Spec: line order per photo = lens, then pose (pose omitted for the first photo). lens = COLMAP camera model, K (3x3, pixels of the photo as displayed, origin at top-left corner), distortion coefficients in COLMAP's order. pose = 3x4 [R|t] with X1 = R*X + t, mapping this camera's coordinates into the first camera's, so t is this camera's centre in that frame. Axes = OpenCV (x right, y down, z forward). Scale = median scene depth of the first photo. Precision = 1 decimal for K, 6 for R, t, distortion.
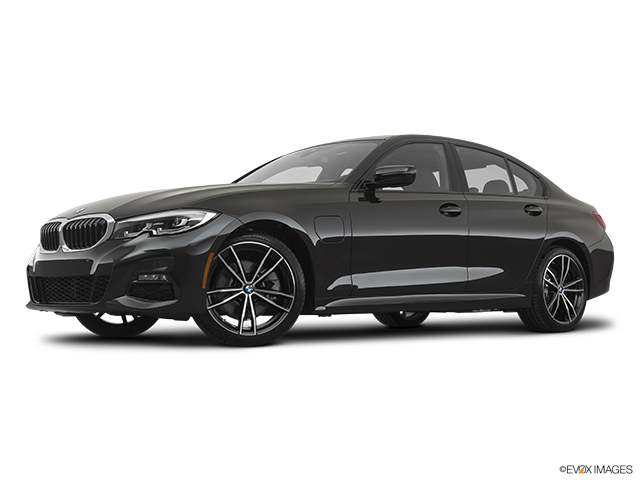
lens RADIAL K [[814.6, 0, 320.0], [0, 814.6, 240.0], [0, 0, 1]] dist [-0.005217, -0.000969]
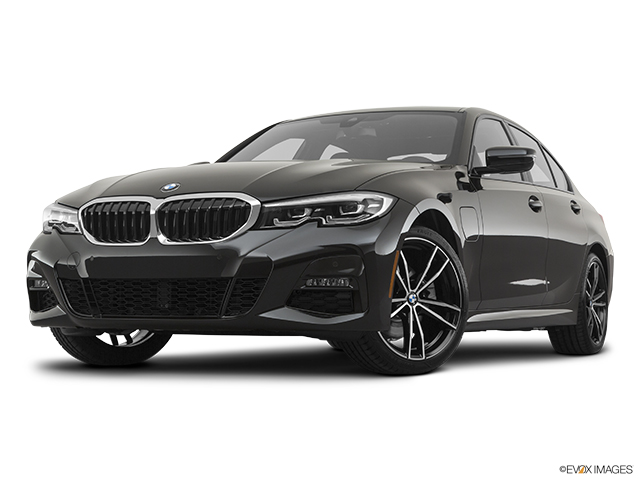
lens RADIAL K [[1048.8, 0, 320.0], [0, 1048.8, 240.0], [0, 0, 1]] dist [0.006765, 0.026262]
pose [[0.951569, 0.026885, 0.306257, -0.468179], [-0.027517, 0.999619, -0.002254, 0.009105], [-0.306201, -0.006282, 0.951946, 0.088015]]
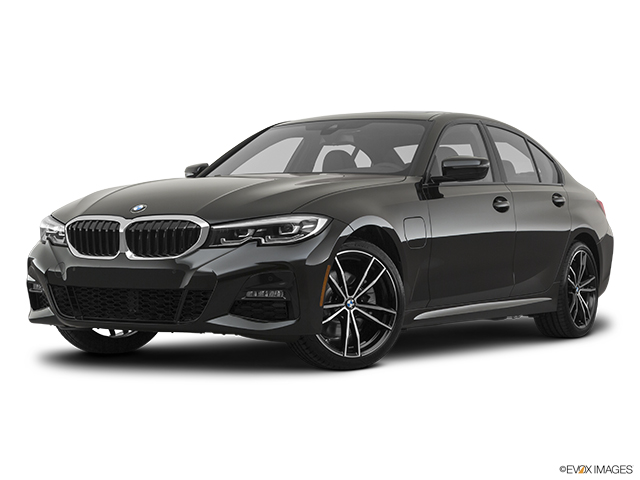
lens RADIAL K [[1076.3, 0, 320.0], [0, 1076.3, 240.0], [0, 0, 1]] dist [0.050631, 0.007760]
pose [[0.973005, 0.013546, 0.230388, -0.382587], [-0.024421, 0.998715, 0.044416, -0.058756], [-0.229490, -0.048844, 0.972085, -0.113264]]
